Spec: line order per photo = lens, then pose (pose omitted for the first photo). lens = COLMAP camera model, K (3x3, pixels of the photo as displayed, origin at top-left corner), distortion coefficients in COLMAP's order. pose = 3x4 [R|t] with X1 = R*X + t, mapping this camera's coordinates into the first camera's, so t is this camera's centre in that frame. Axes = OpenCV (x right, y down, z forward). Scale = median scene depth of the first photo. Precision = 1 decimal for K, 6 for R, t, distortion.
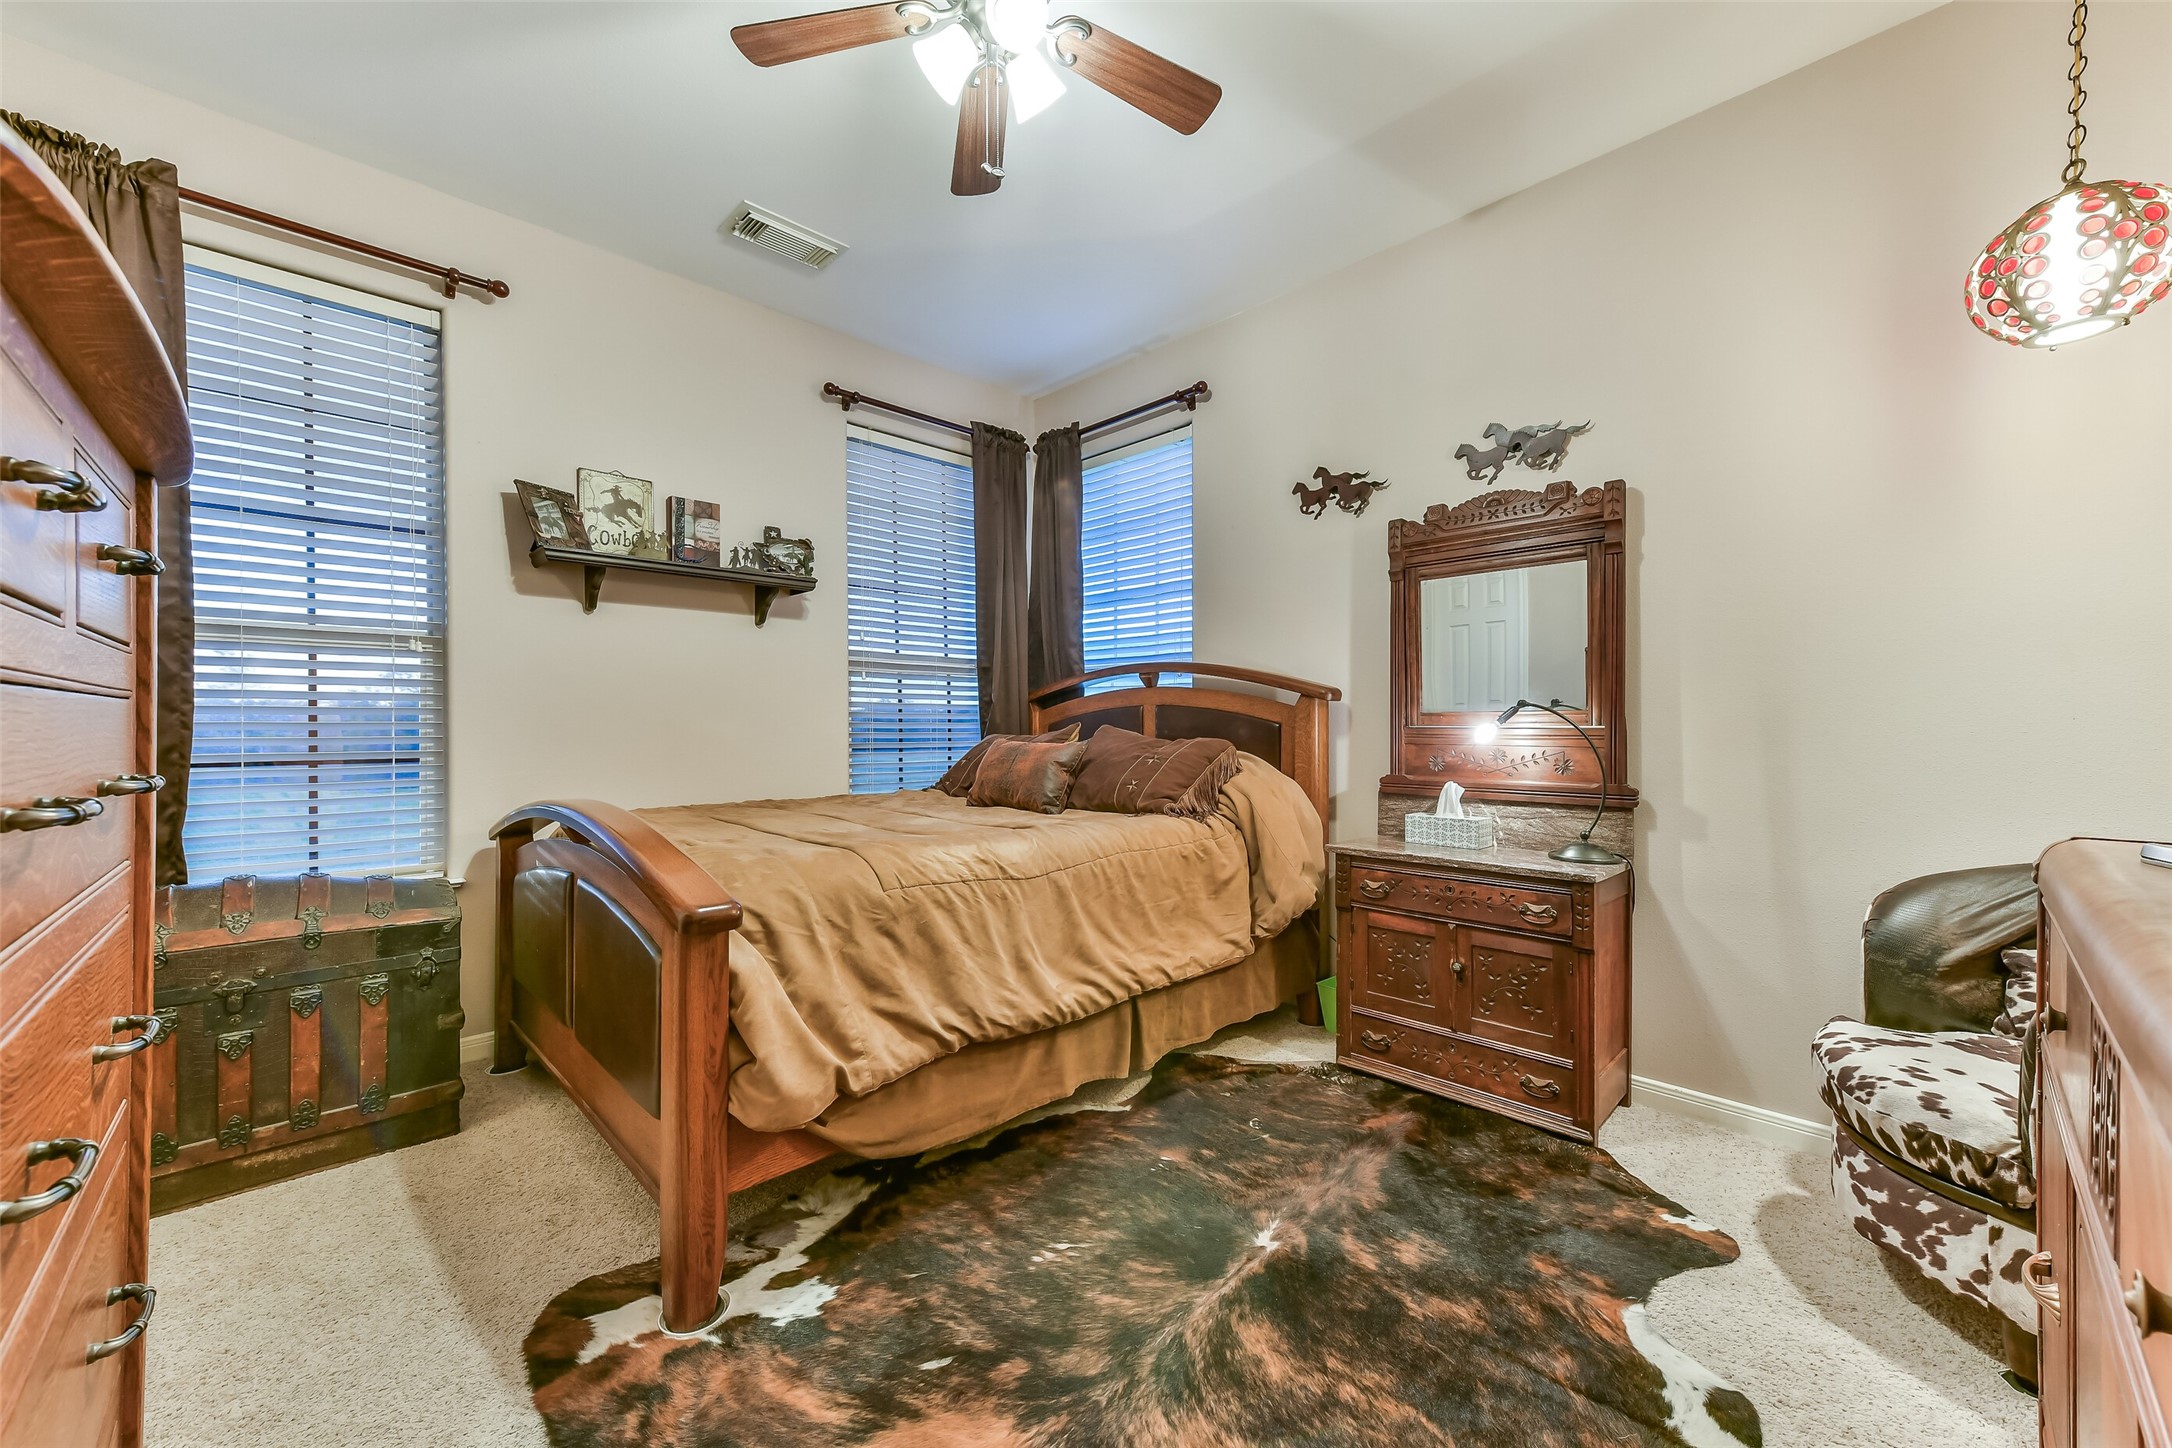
lens RADIAL K [[838.1, 0, 1094.5], [0, 838.1, 724.2], [0, 0, 1]] dist [0.016579, 0.000194]
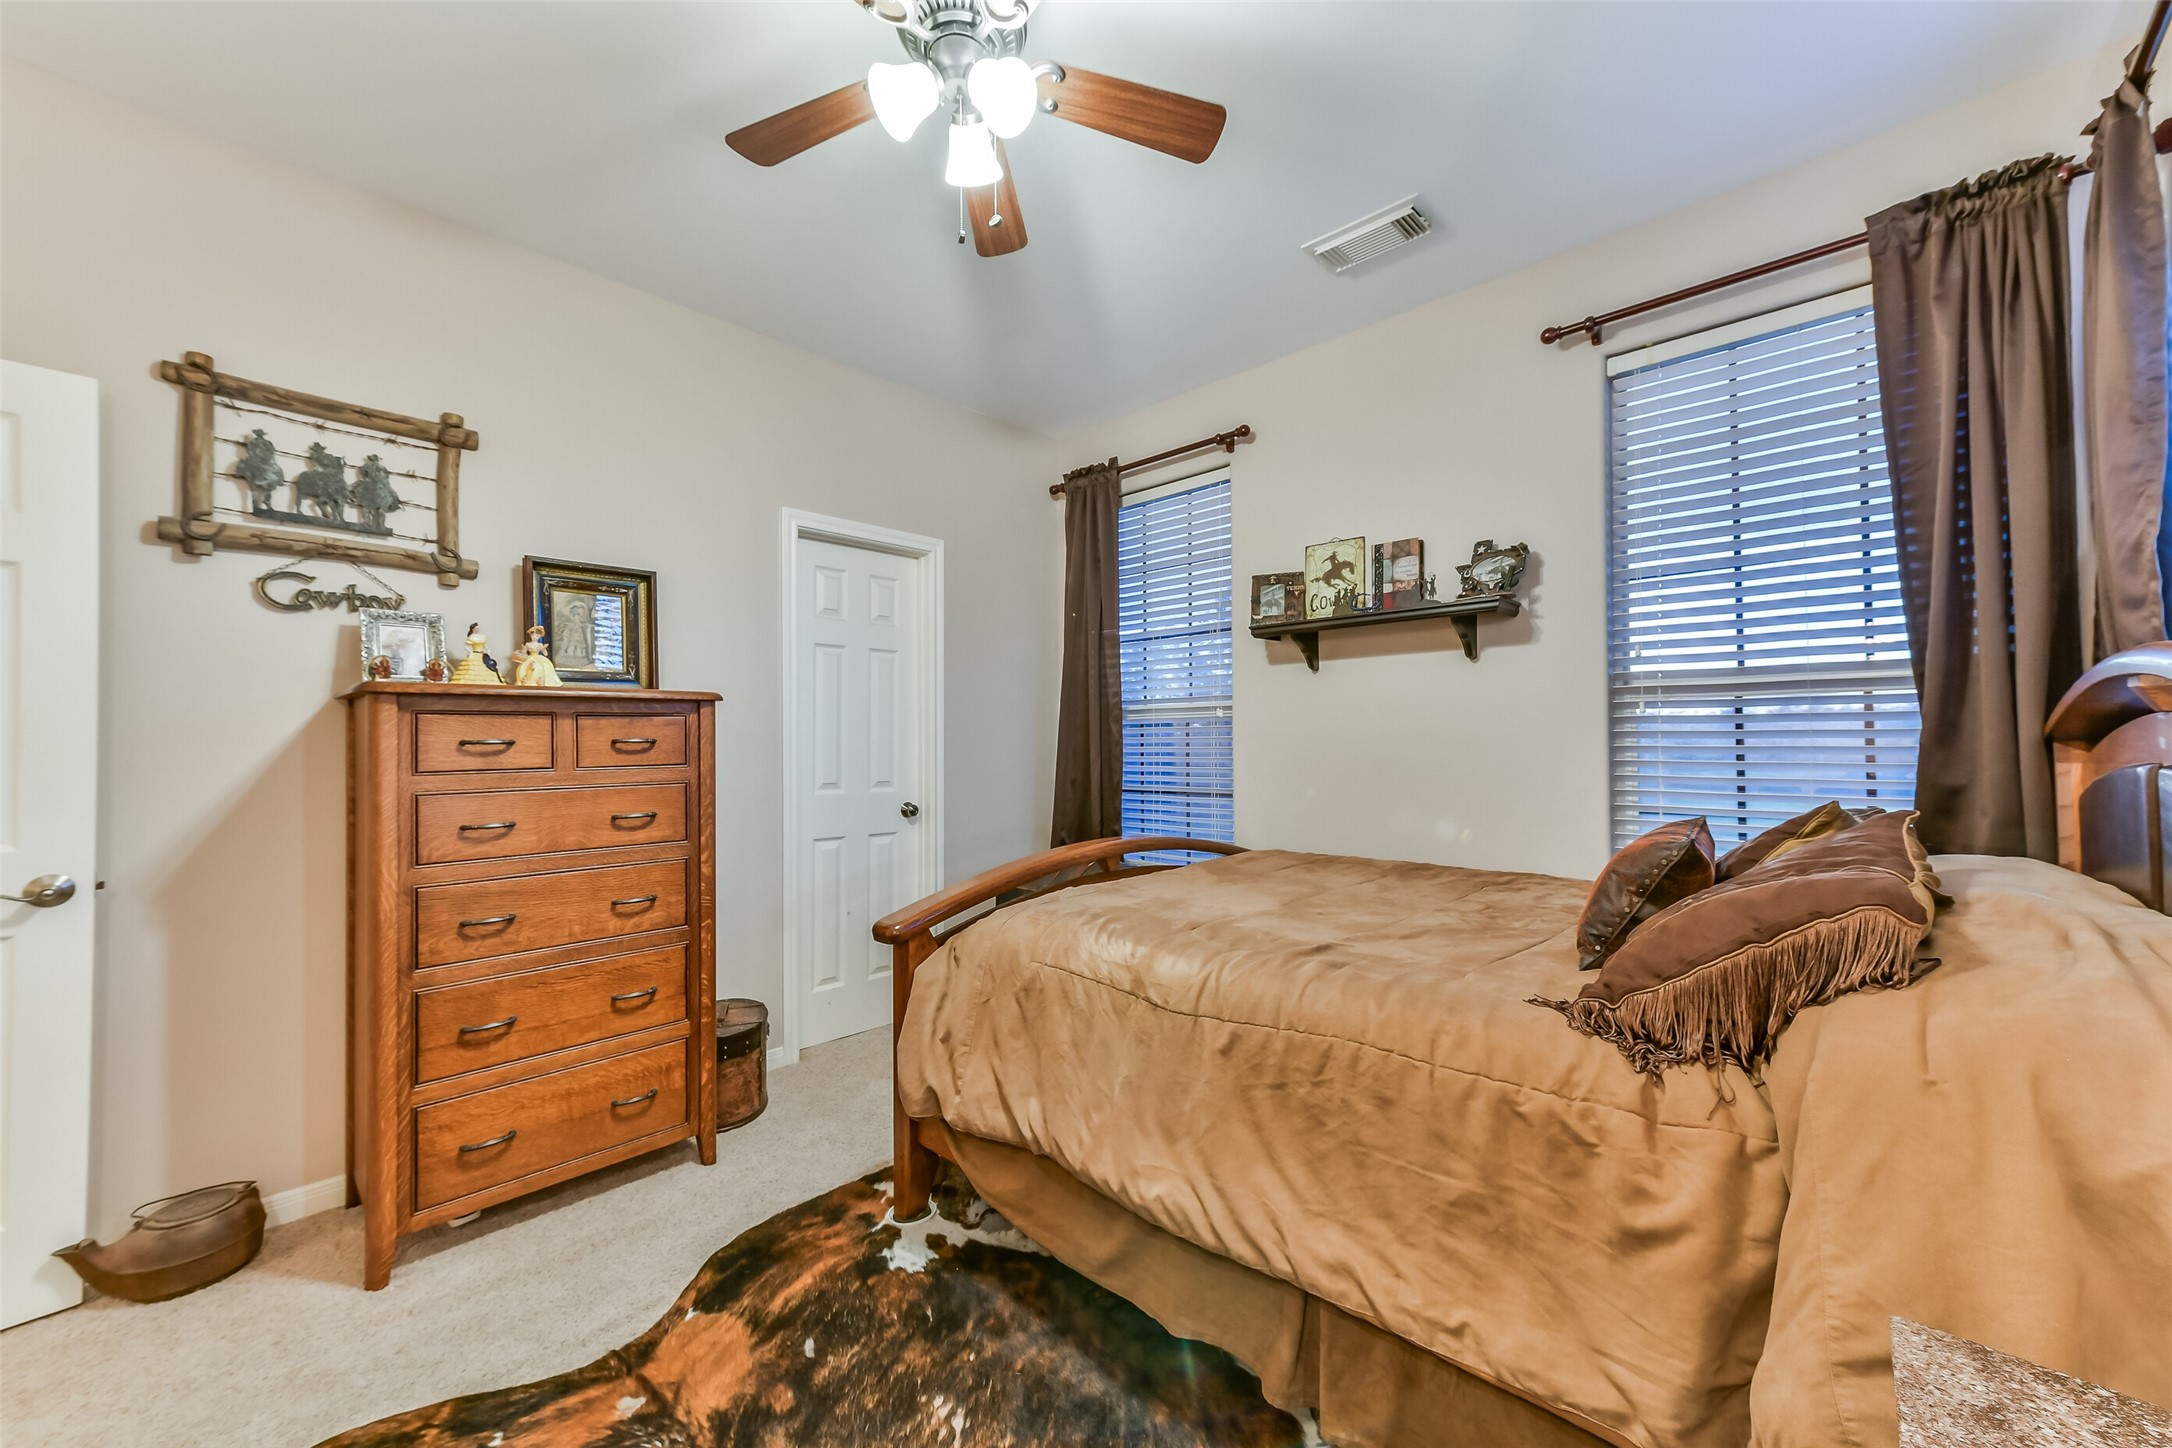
lens RADIAL K [[838.1, 0, 1094.6], [0, 838.1, 726.5], [0, 0, 1]] dist [0.016579, 0.000194]
pose [[0.044255, -0.016179, -0.998889, 0.518559], [0.010515, 0.999821, -0.015728, -0.047505], [0.998965, -0.009807, 0.044417, 0.679473]]
